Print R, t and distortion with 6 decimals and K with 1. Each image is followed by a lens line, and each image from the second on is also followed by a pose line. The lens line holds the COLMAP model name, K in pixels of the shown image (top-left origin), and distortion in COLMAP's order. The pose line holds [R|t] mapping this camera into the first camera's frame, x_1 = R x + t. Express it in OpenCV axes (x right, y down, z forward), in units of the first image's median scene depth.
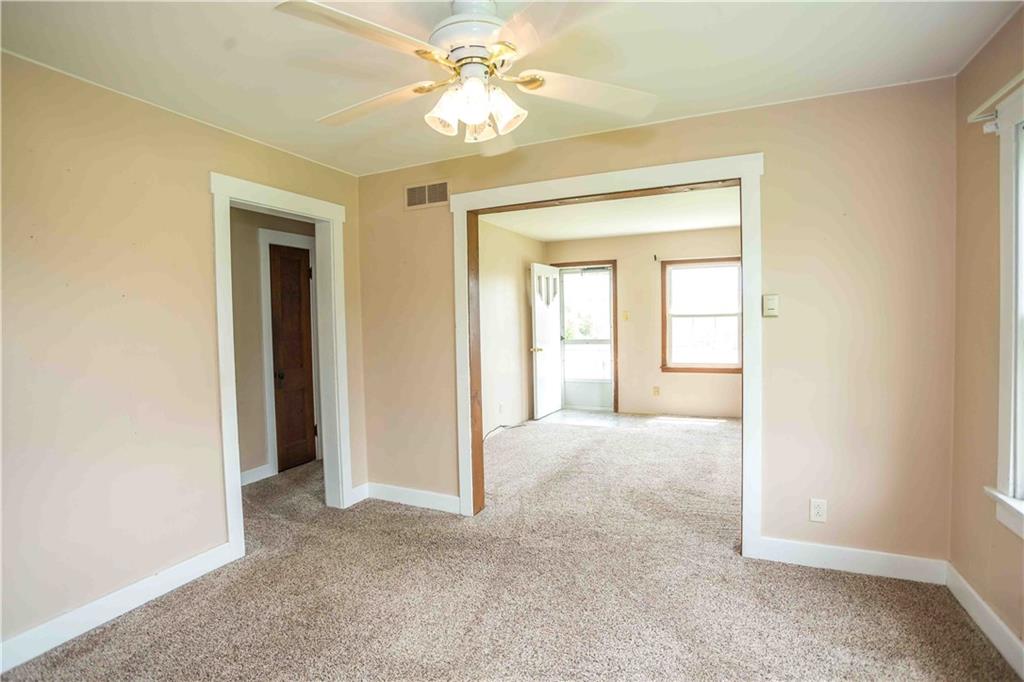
lens RADIAL K [[504.1, 0, 513.5], [0, 504.1, 335.2], [0, 0, 1]] dist [-0.075153, 0.030890]
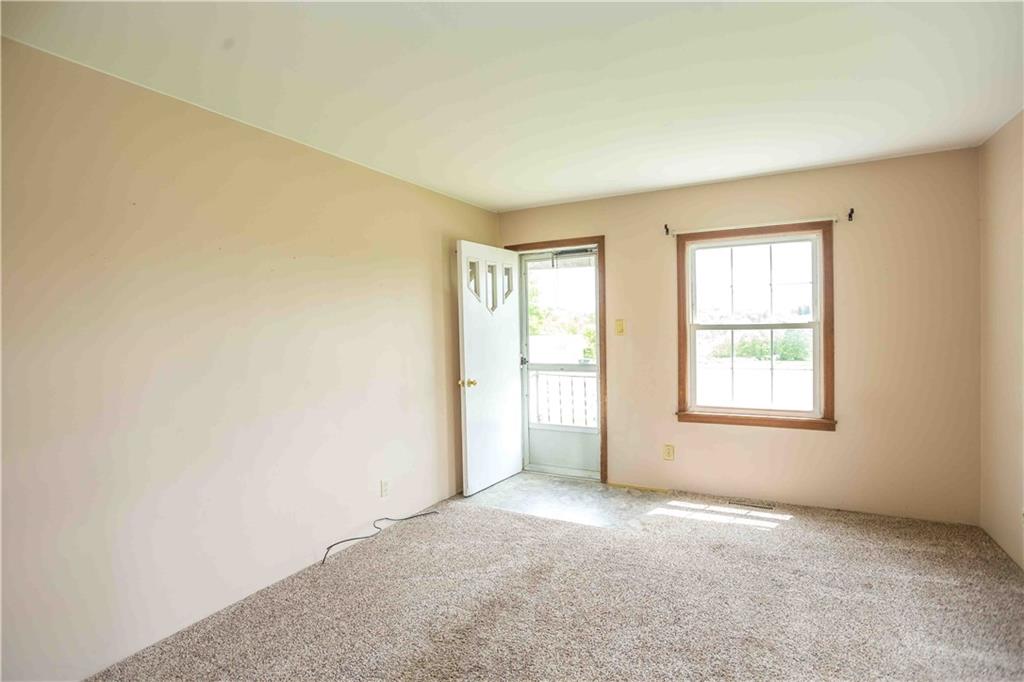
lens RADIAL K [[504.1, 0, 511.6], [0, 504.1, 337.6], [0, 0, 1]] dist [-0.075153, 0.030890]
pose [[0.996486, 0.002842, -0.083715, 0.143798], [-0.003693, 0.999943, -0.010014, -0.018946], [0.083682, 0.010288, 0.996439, 0.379430]]
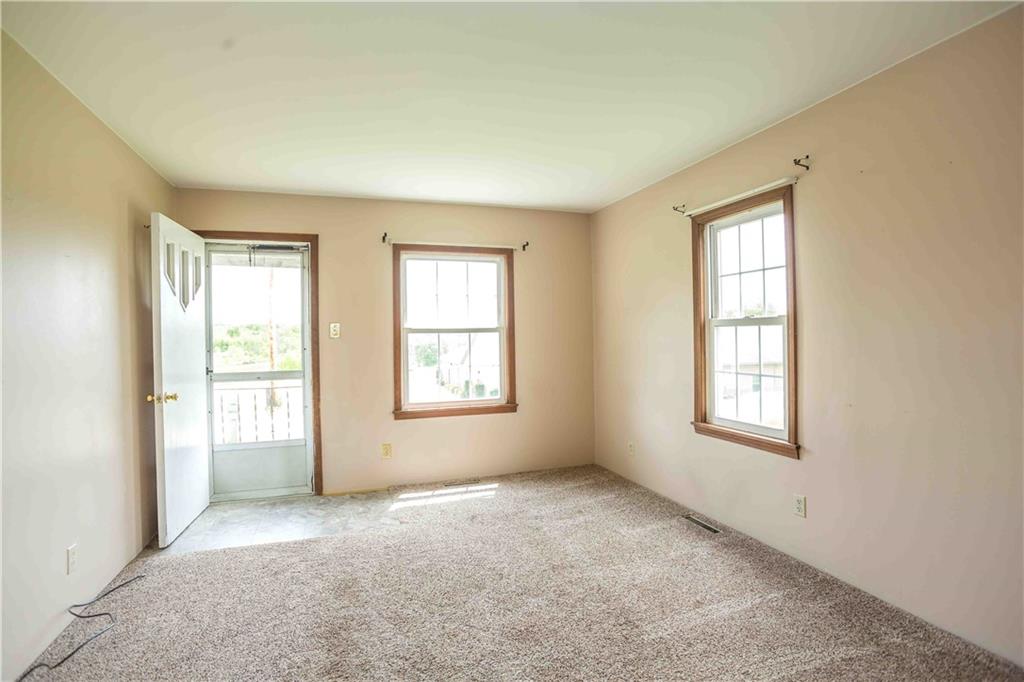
lens RADIAL K [[504.1, 0, 510.1], [0, 504.1, 337.3], [0, 0, 1]] dist [-0.075153, 0.030890]
pose [[0.729930, 0.008725, 0.683466, -0.028450], [0.024267, 0.998957, -0.038670, -0.002061], [-0.683091, 0.044812, 0.728957, 0.425234]]
